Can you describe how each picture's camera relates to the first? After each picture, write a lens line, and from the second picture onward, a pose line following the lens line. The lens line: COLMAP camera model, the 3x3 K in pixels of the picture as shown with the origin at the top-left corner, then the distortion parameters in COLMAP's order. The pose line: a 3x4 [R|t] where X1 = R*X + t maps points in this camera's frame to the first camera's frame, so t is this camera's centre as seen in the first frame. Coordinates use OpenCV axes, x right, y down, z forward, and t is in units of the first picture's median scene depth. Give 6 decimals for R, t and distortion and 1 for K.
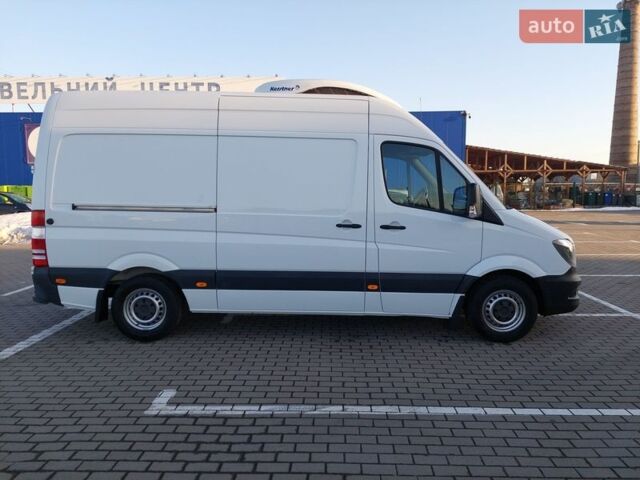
lens RADIAL K [[478.6, 0, 318.1], [0, 478.6, 238.8], [0, 0, 1]] dist [0.012671, -0.004748]
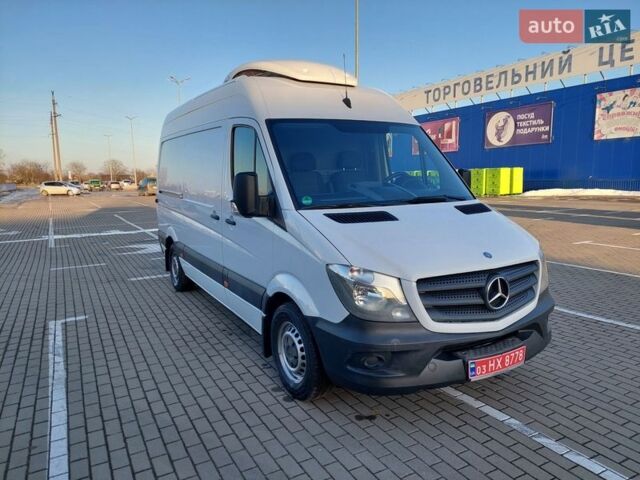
lens RADIAL K [[478.6, 0, 321.7], [0, 478.6, 237.0], [0, 0, 1]] dist [0.012671, -0.004748]
pose [[0.476844, 0.102674, -0.872971, 1.024568], [-0.067617, 0.994496, 0.080032, -0.081295], [0.876383, 0.020865, 0.481162, 0.699759]]
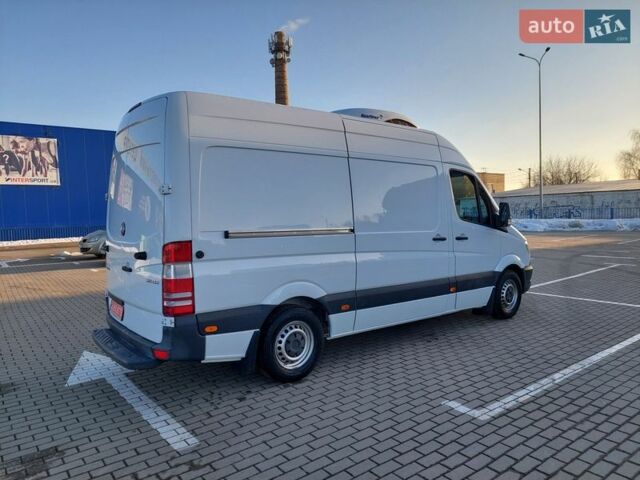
lens RADIAL K [[478.6, 0, 320.7], [0, 478.6, 245.2], [0, 0, 1]] dist [0.012671, -0.004748]
pose [[0.773065, -0.062360, 0.631254, -0.883147], [0.087050, 0.996170, -0.008197, -0.027453], [-0.628325, 0.061287, 0.775533, 0.263429]]
